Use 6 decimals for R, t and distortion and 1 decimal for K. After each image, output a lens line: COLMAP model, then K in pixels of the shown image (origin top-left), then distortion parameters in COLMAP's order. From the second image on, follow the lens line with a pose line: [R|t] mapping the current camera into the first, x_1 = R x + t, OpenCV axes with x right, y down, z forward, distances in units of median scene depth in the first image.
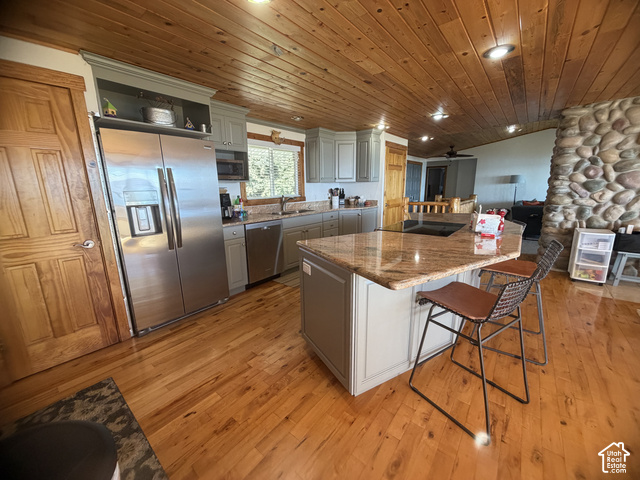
lens RADIAL K [[252.7, 0, 315.9], [0, 252.7, 240.0], [0, 0, 1]] dist [0.000201, -0.001034]
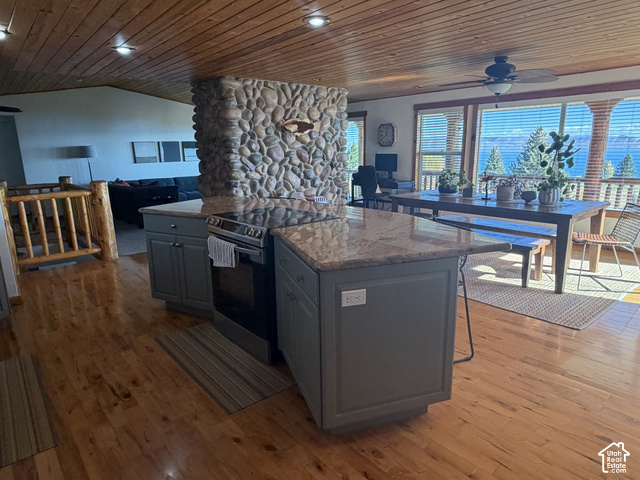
lens RADIAL K [[406.9, 0, 318.8], [0, 406.9, 240.7], [0, 0, 1]] dist [0.001752, 0.002608]
pose [[0.179430, -0.201286, 0.962958, -0.531652], [0.220941, 0.962084, 0.159935, -0.106750], [-0.958640, 0.184060, 0.217099, 0.464259]]
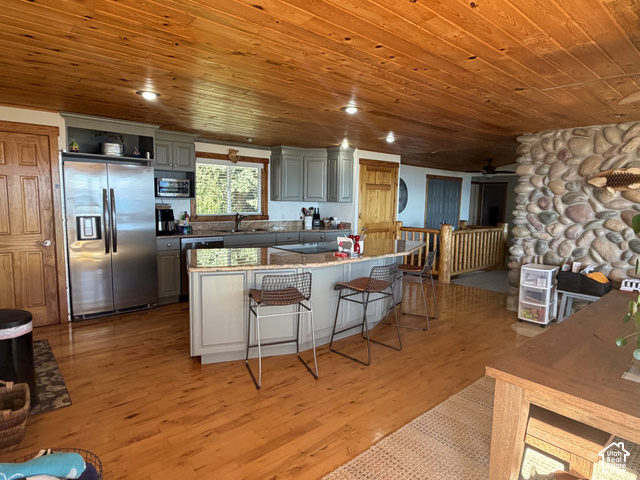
lens RADIAL K [[377.9, 0, 318.6], [0, 377.9, 241.2], [0, 0, 1]] dist [0.000313, -0.000763]
pose [[0.986267, 0.055825, -0.155437, 0.513934], [-0.070781, 0.993202, -0.092412, 0.054737], [0.149222, 0.102144, 0.983514, -0.469580]]
